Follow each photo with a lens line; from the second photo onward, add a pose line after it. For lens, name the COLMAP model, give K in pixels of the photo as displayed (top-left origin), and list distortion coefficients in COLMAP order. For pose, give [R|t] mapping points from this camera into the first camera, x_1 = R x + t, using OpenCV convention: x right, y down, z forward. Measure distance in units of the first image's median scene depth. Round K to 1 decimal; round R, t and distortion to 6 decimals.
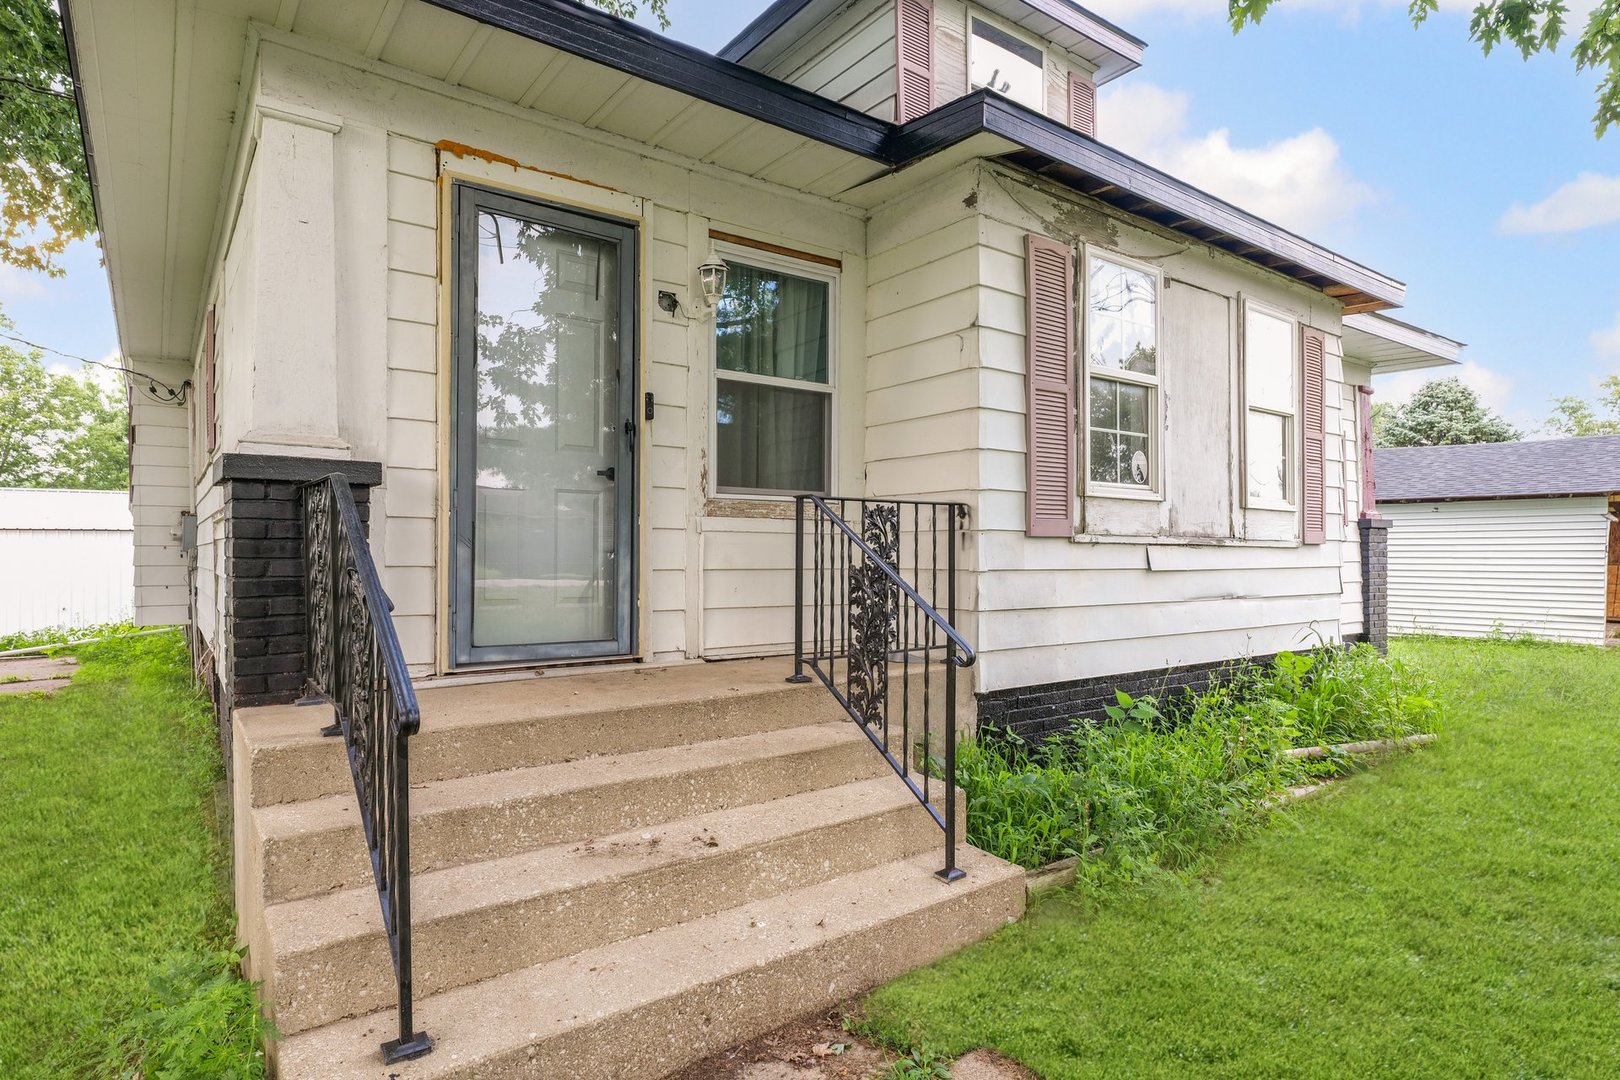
lens RADIAL K [[880.6, 0, 805.6], [0, 880.6, 556.5], [0, 0, 1]] dist [-0.001389, -0.000131]
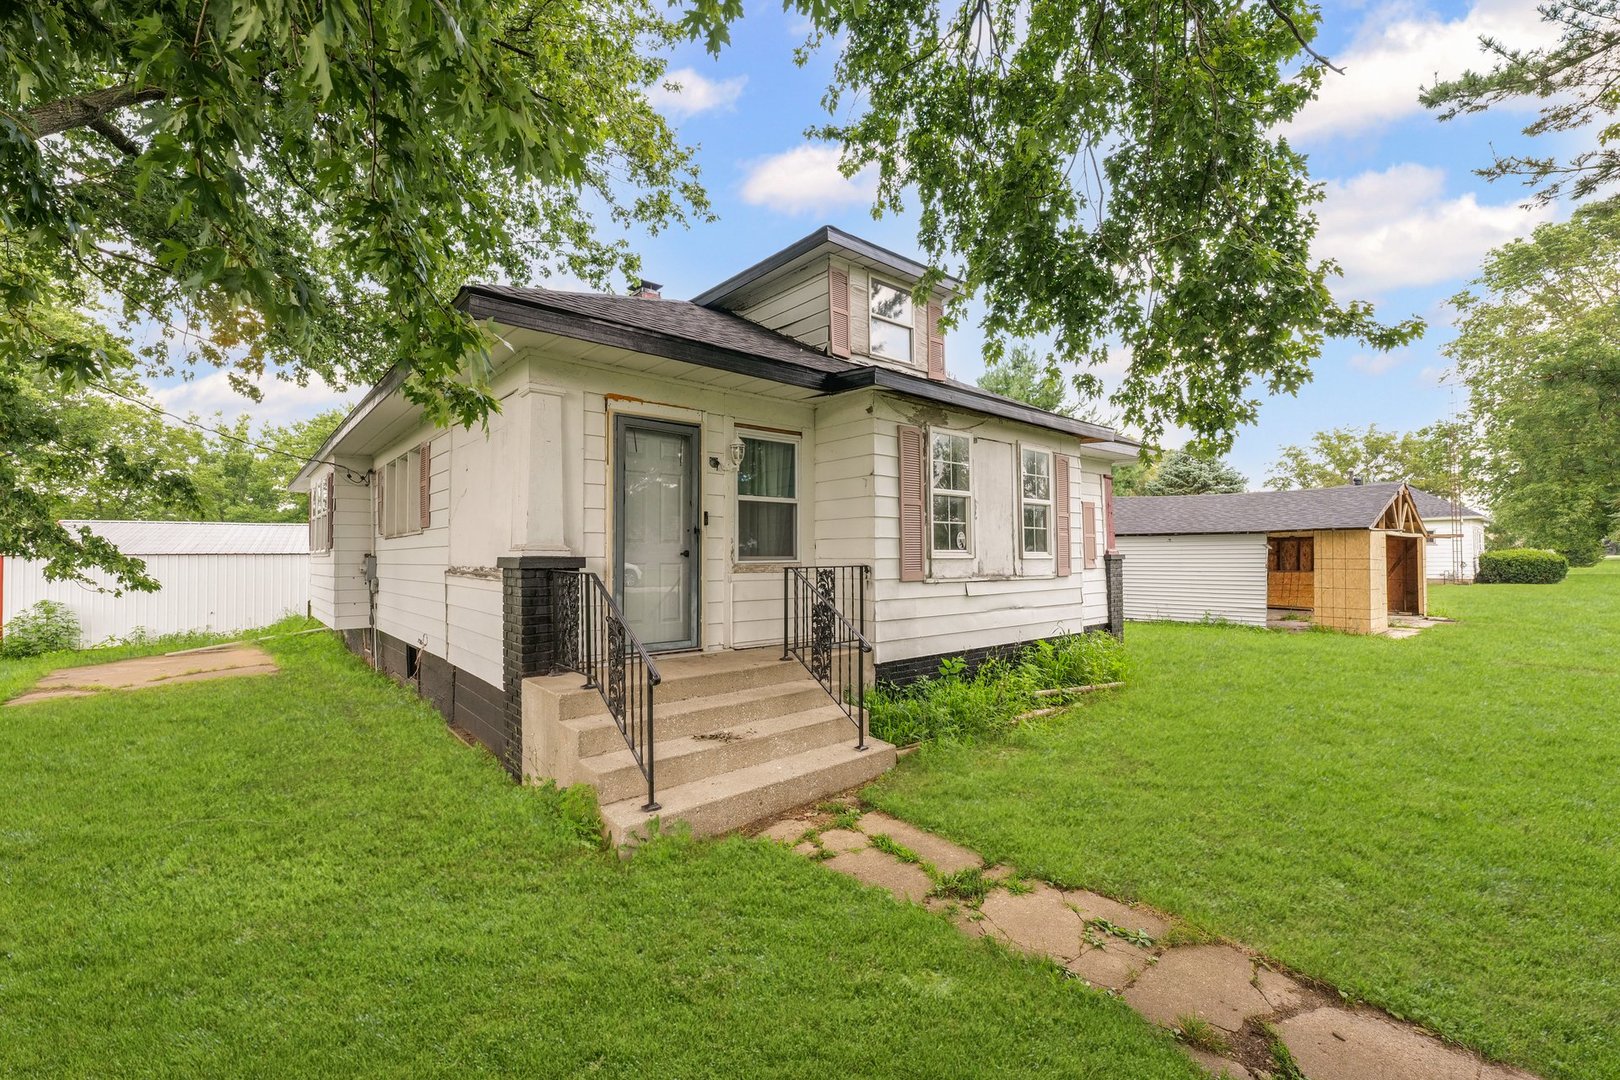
lens RADIAL K [[681.9, 0, 806.6], [0, 681.9, 544.5], [0, 0, 1]] dist [-0.000312, -0.000008]
pose [[0.996865, -0.004844, 0.078974, -0.075659], [0.006439, 0.999780, -0.019951, -0.081921], [-0.078860, 0.020397, 0.996677, -0.509048]]
